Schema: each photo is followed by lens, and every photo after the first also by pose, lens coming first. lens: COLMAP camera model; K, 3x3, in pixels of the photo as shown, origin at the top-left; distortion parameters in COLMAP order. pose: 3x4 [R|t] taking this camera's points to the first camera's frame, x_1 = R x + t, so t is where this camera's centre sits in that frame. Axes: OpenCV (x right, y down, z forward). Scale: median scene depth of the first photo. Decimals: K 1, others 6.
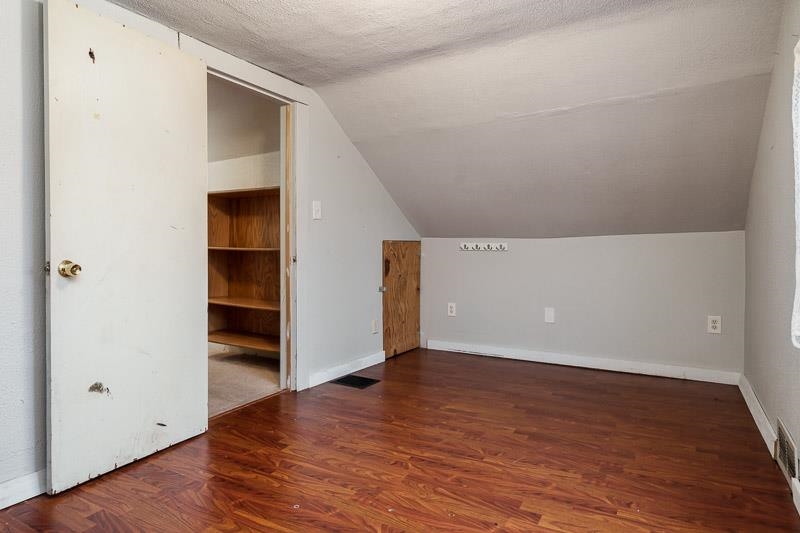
lens RADIAL K [[458.9, 0, 394.5], [0, 458.9, 255.8], [0, 0, 1]] dist [0.002493, 0.000105]
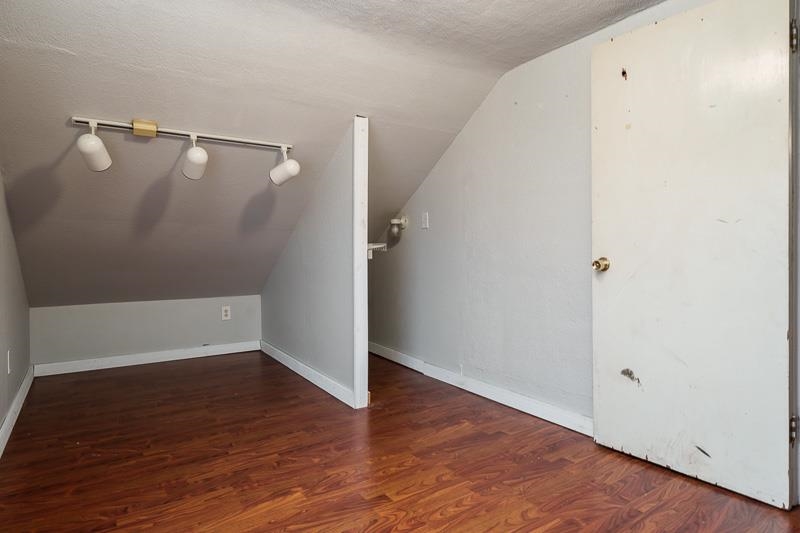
lens RADIAL K [[458.9, 0, 394.5], [0, 458.9, 255.8], [0, 0, 1]] dist [0.002493, 0.000105]
pose [[-0.415108, 0.023863, -0.909459, 0.582636], [-0.002419, 0.999623, 0.027333, -0.024786], [0.909769, 0.013546, -0.414893, 0.944531]]
